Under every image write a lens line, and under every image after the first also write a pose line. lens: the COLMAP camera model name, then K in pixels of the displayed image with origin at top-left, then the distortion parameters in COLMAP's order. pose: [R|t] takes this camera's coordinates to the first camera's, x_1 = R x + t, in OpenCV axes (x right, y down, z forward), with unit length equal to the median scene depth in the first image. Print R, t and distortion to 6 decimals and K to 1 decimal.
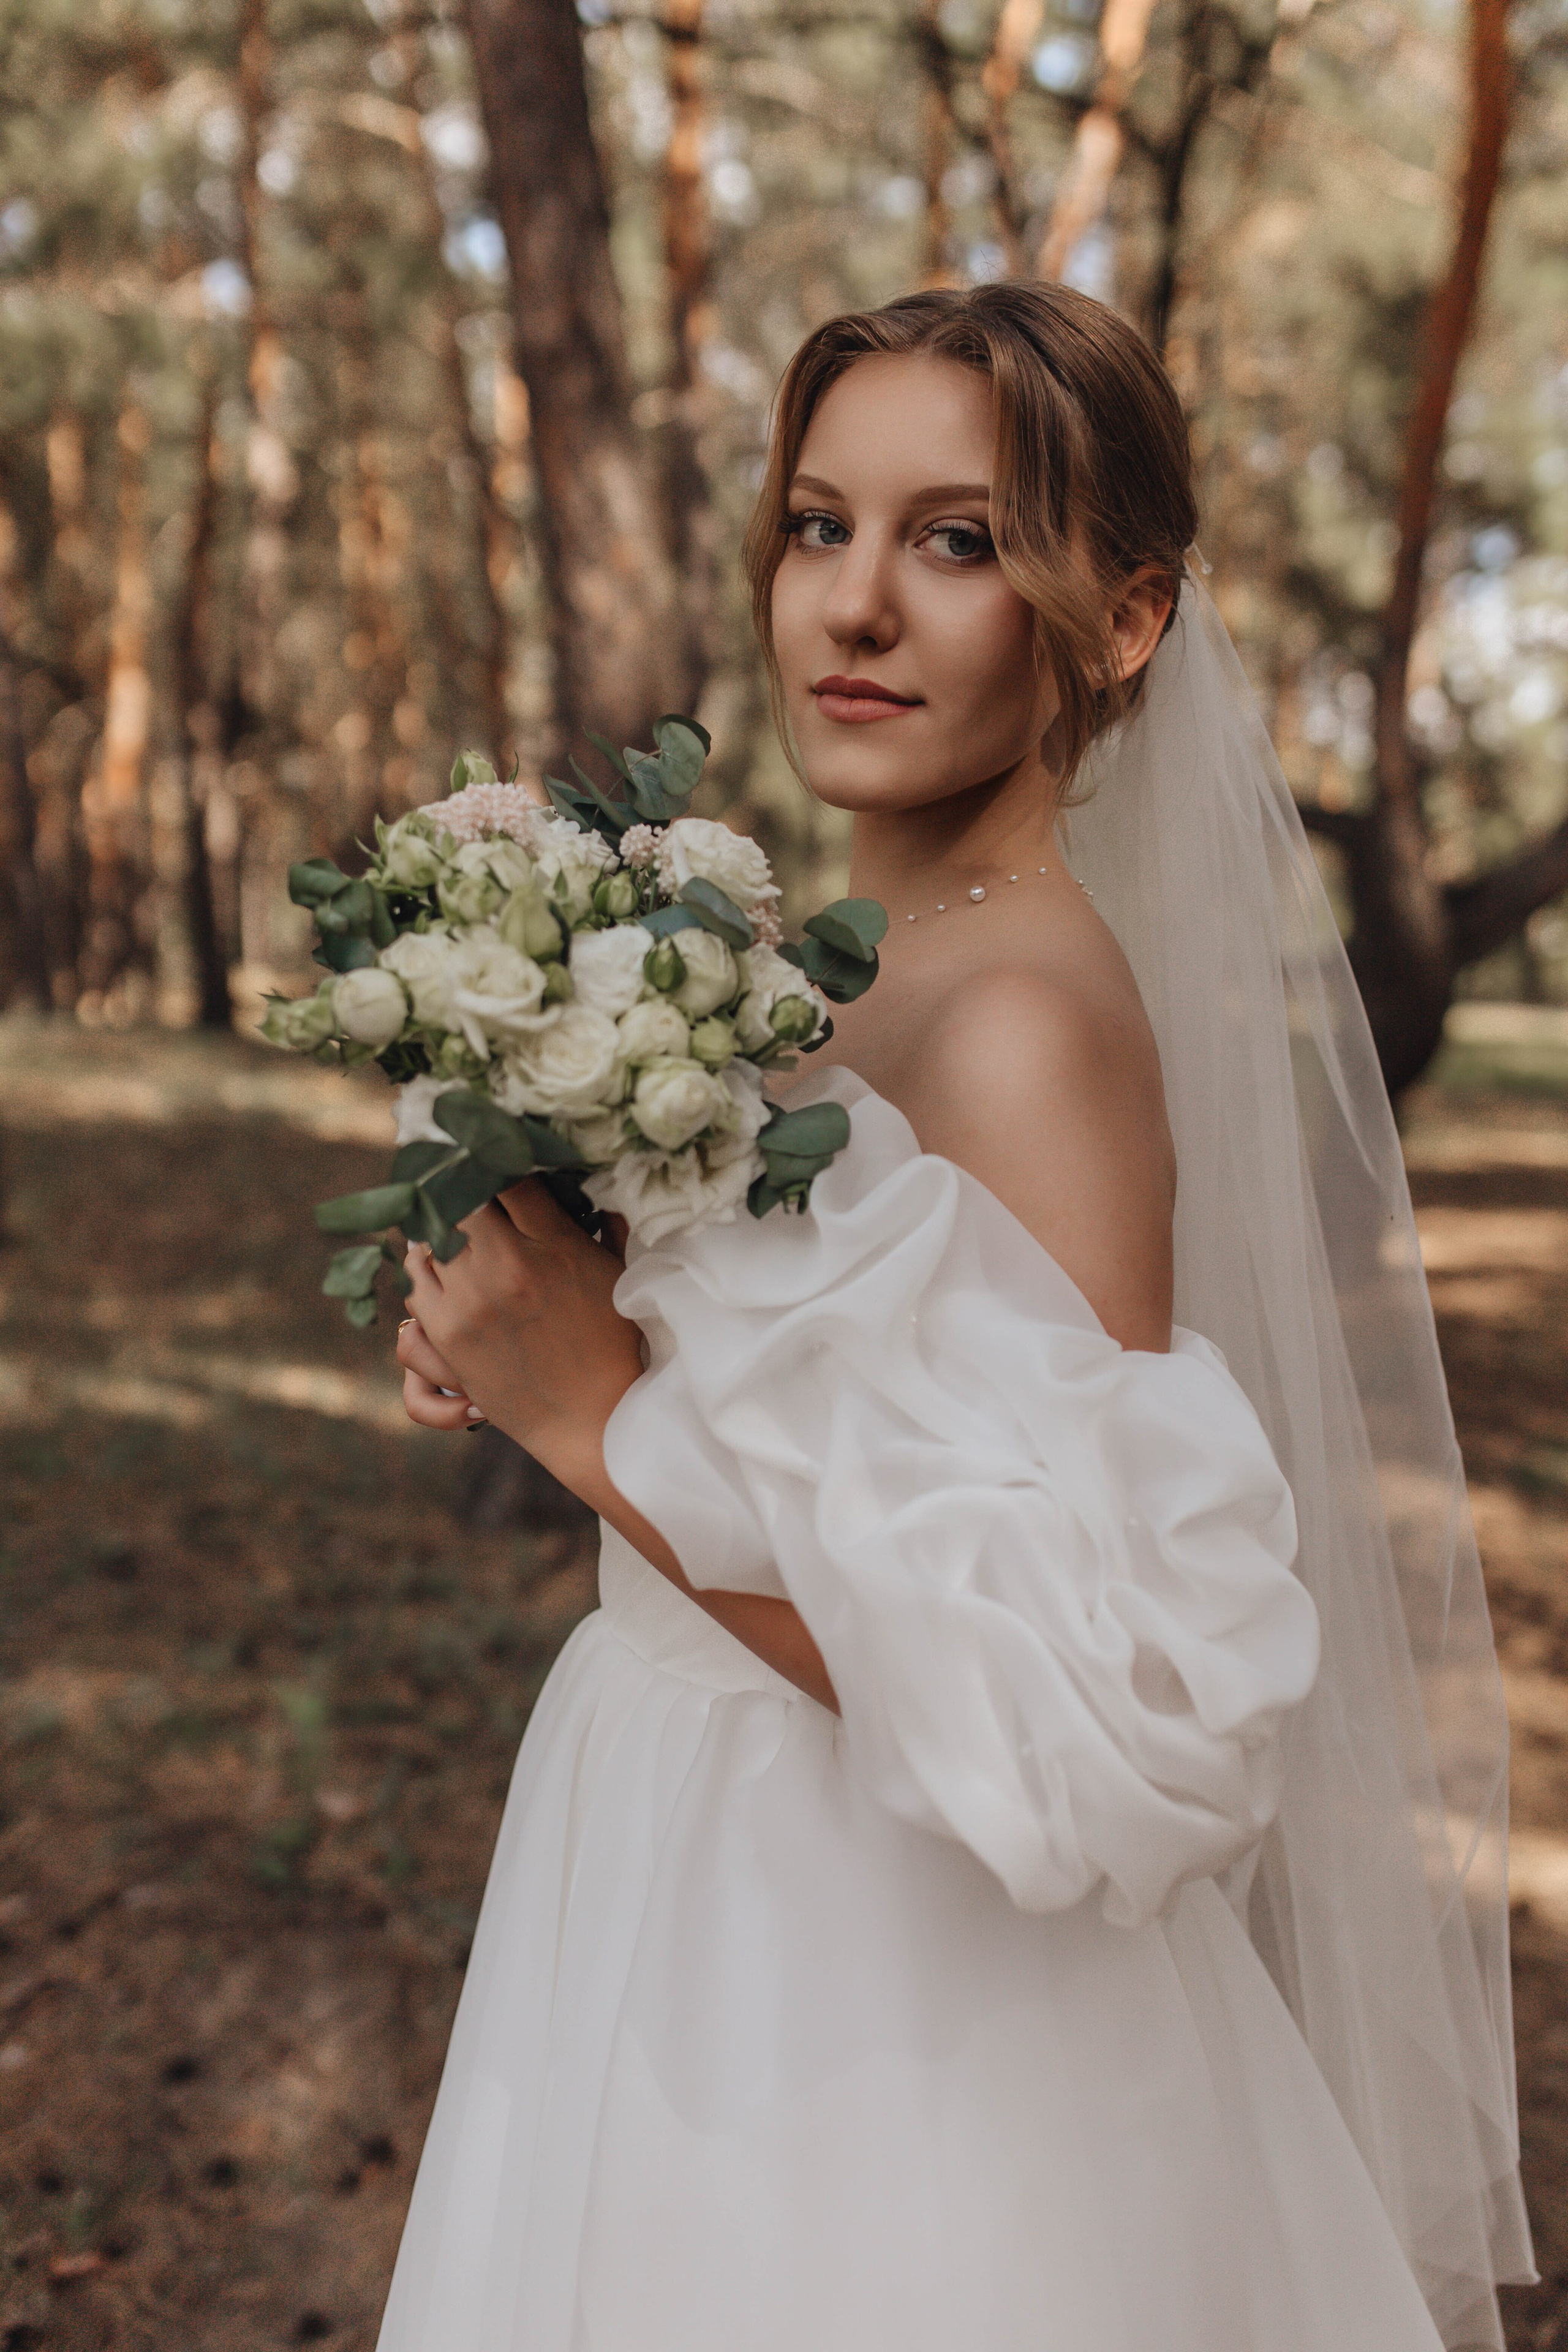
lens RADIAL K [[2268.2, 0, 784.0], [0, 2268.2, 1176.0], [0, 0, 1]] dist [-0.007234, -0.007654]
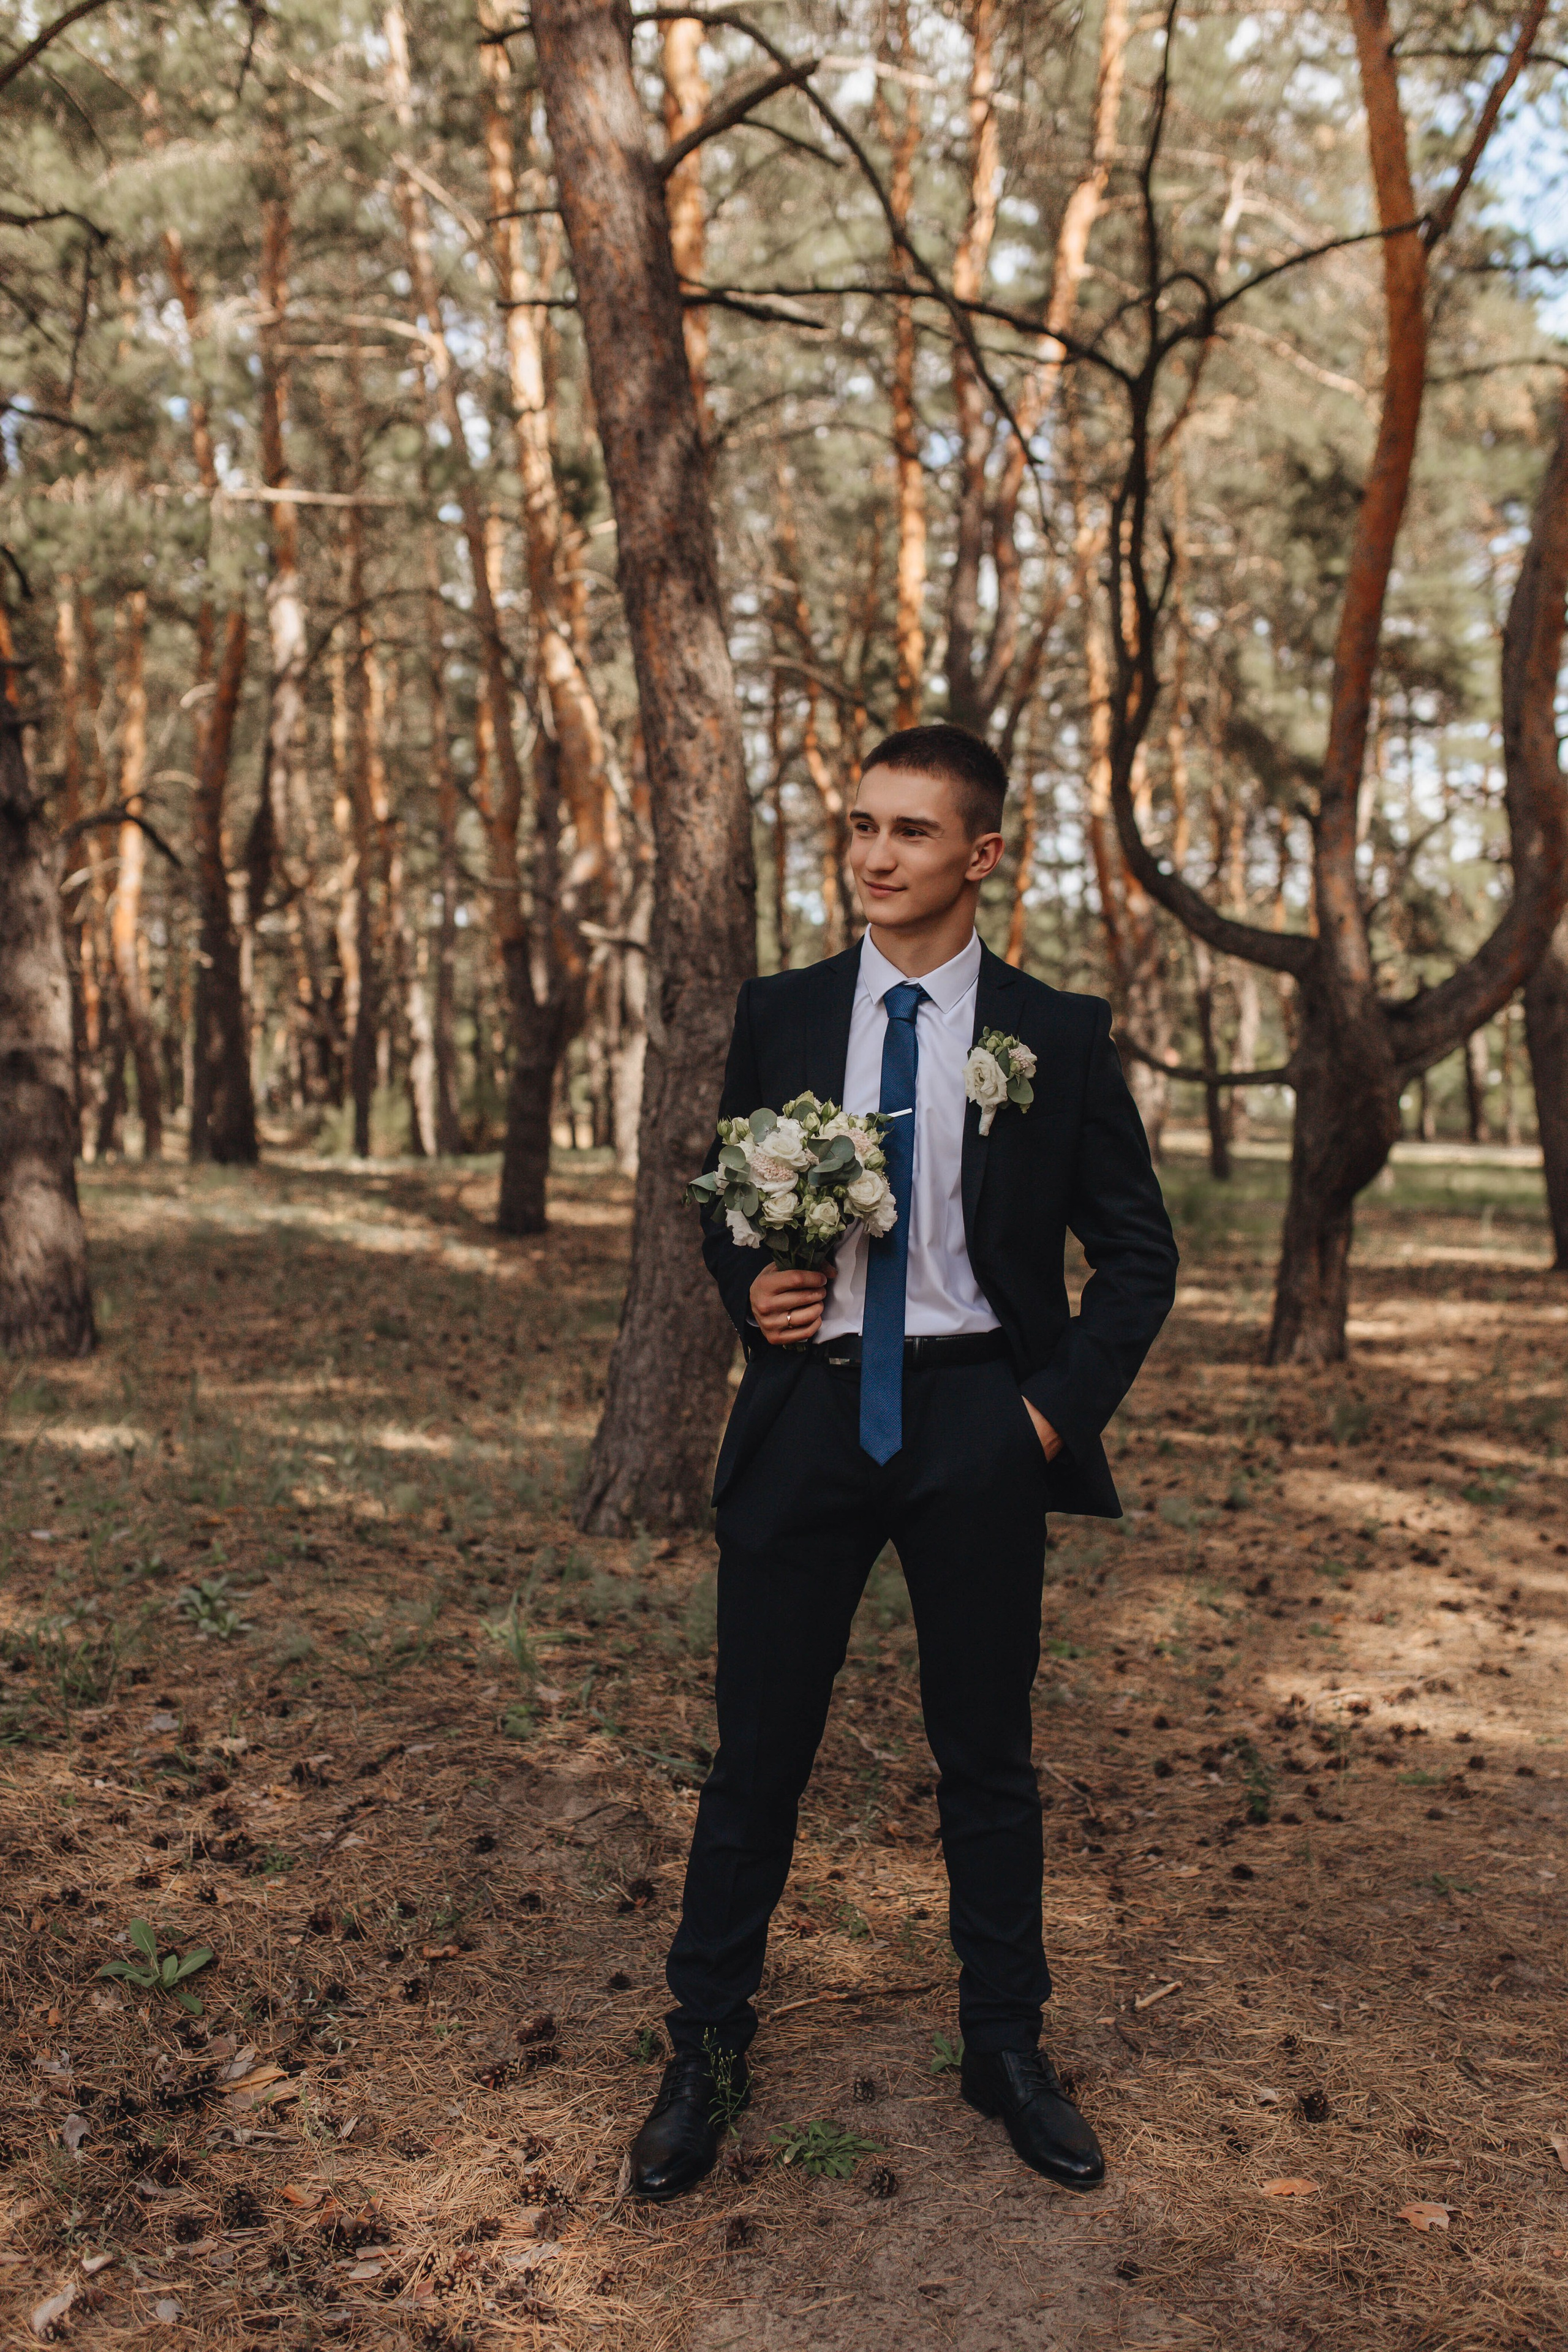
lens RADIAL K [[2246.1, 0, 827.5], [0, 2246.1, 1181.2], [0, 0, 1]] dist [0.001247, 0.004338]
pose [[0.999232, -0.009672, 0.037969, -0.083660], [0.011997, 0.998036, -0.061484, 0.066327], [-0.037300, 0.061892, 0.997386, -0.273303]]
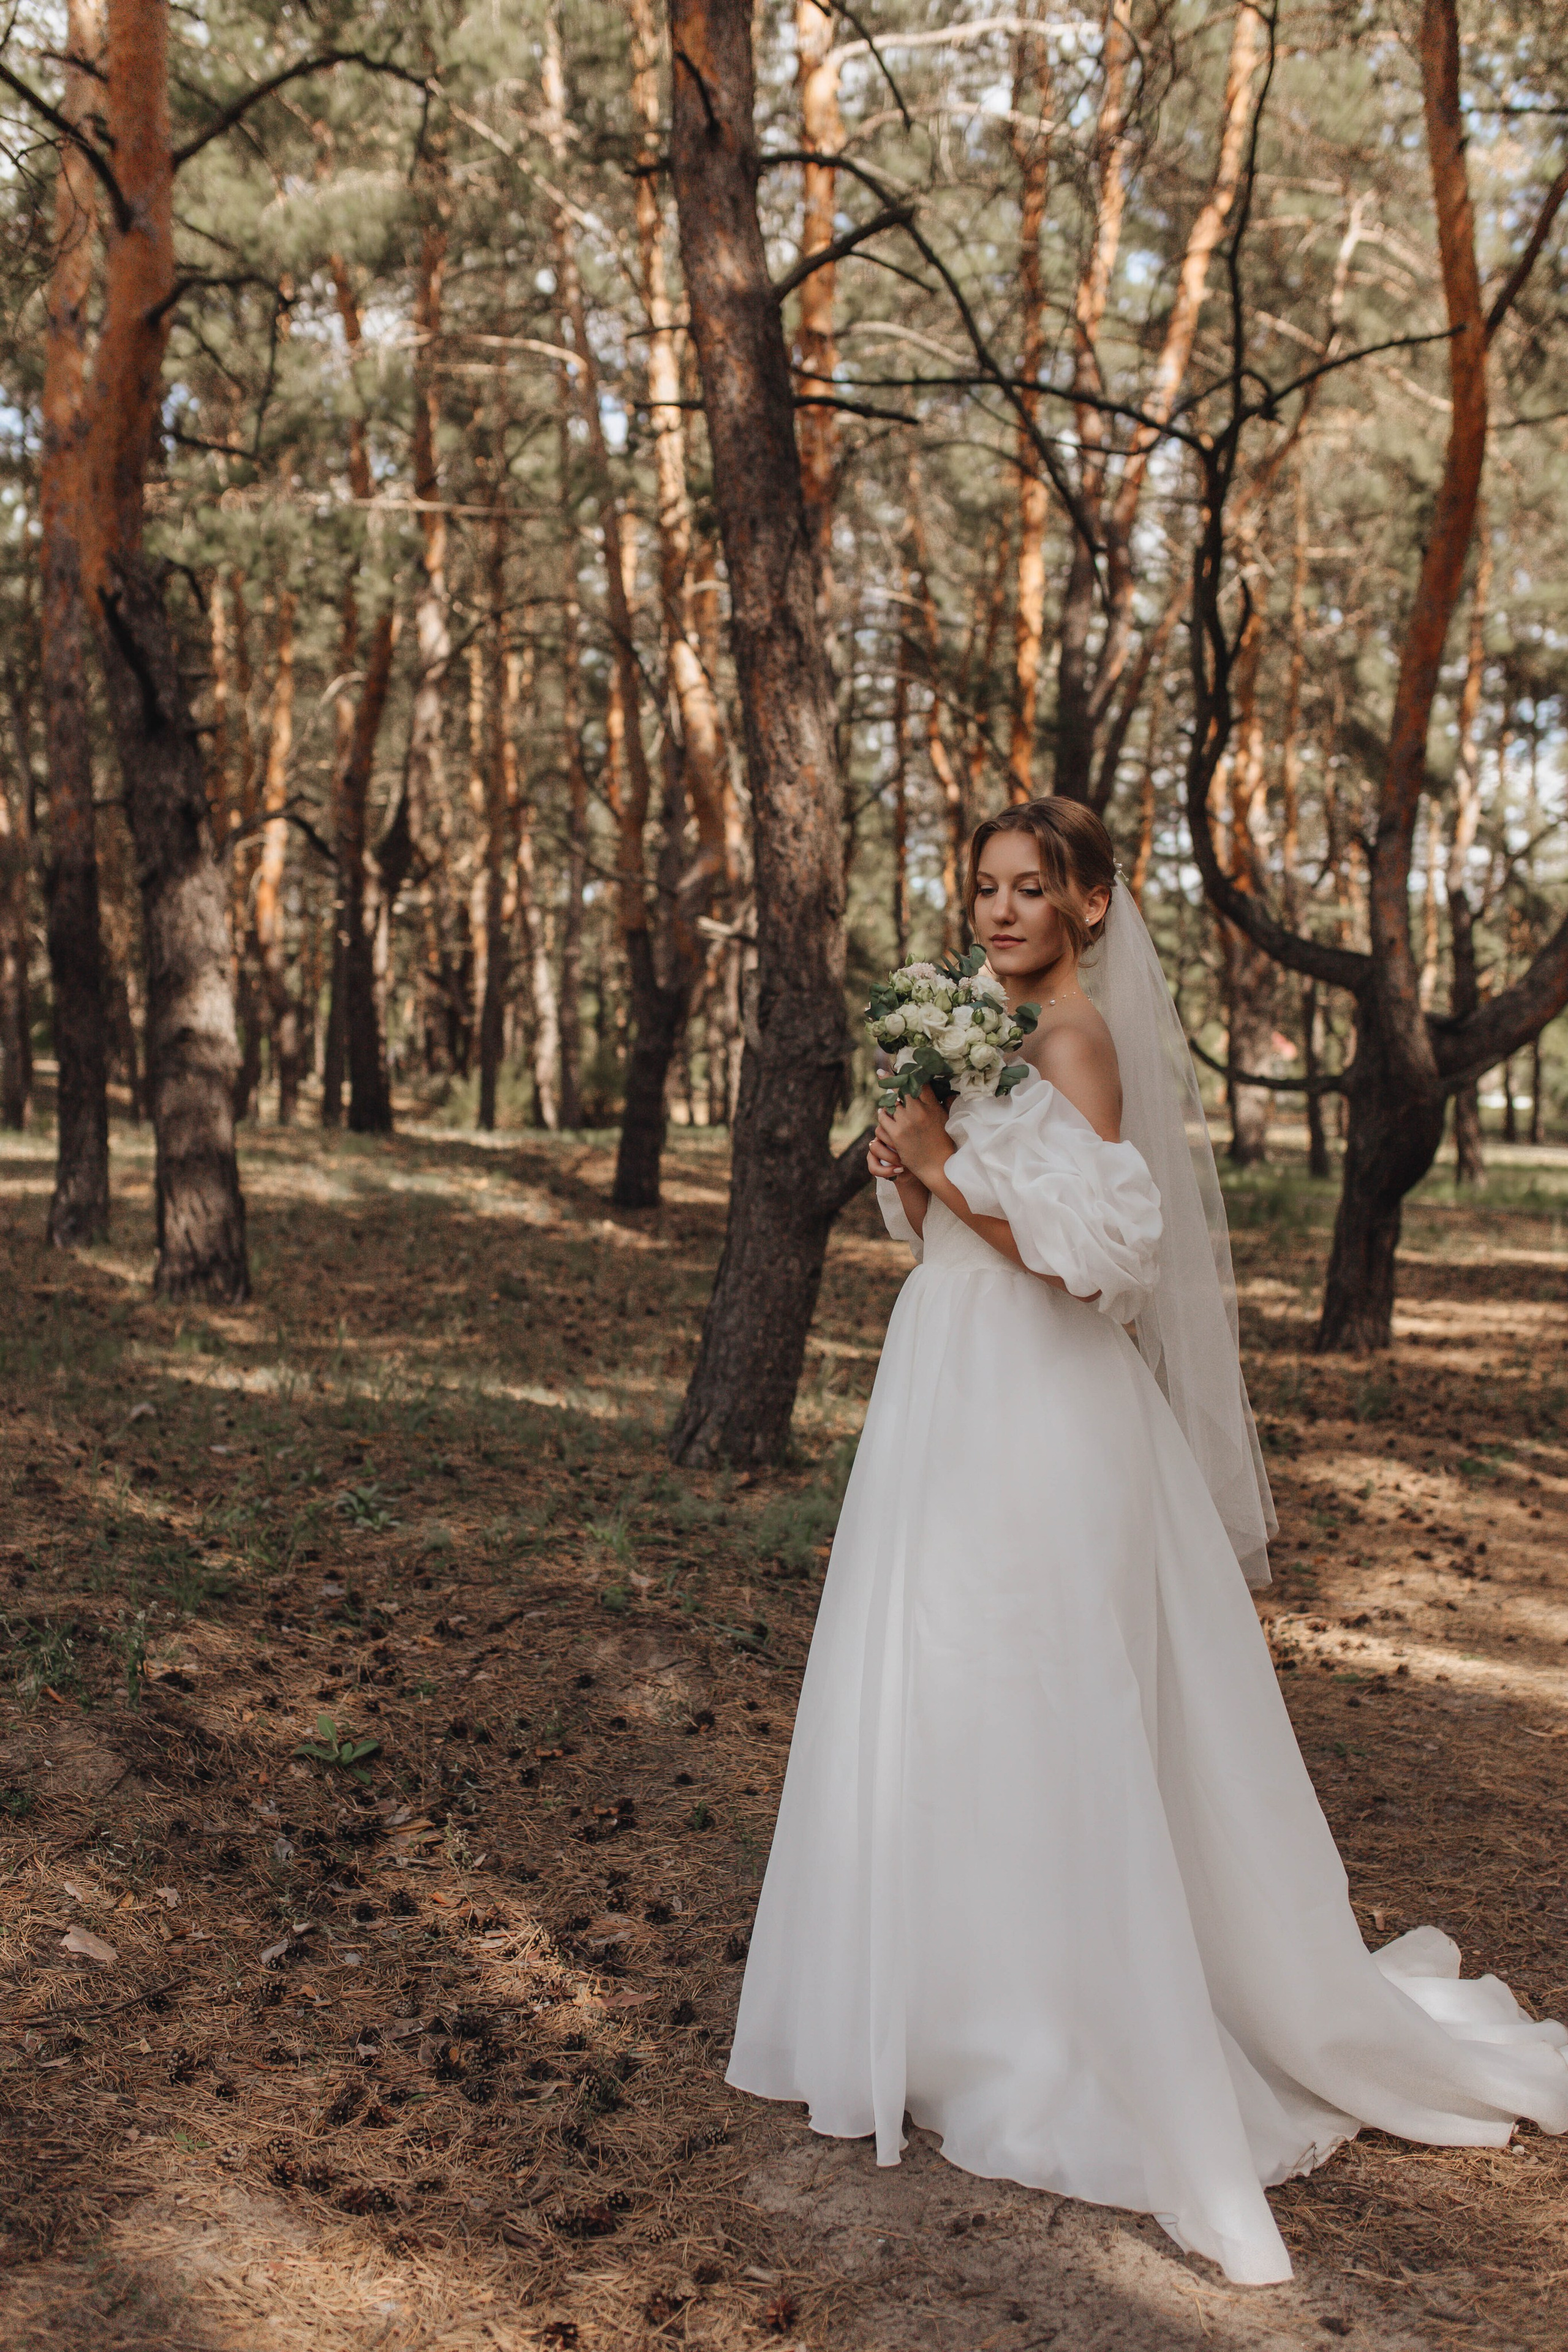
lens RADIAL K [[2246.1, 0, 827.5], [0, 2246.1, 1181.2], [0, 0, 1]] dist [0.001247, 0.004338]
pose [[0.999681, 0.021156, -0.013812, -0.050973], [-0.021862, 0.998351, -0.053071, 0.077498], [0.012666, 0.053356, 0.998495, -0.545659]]
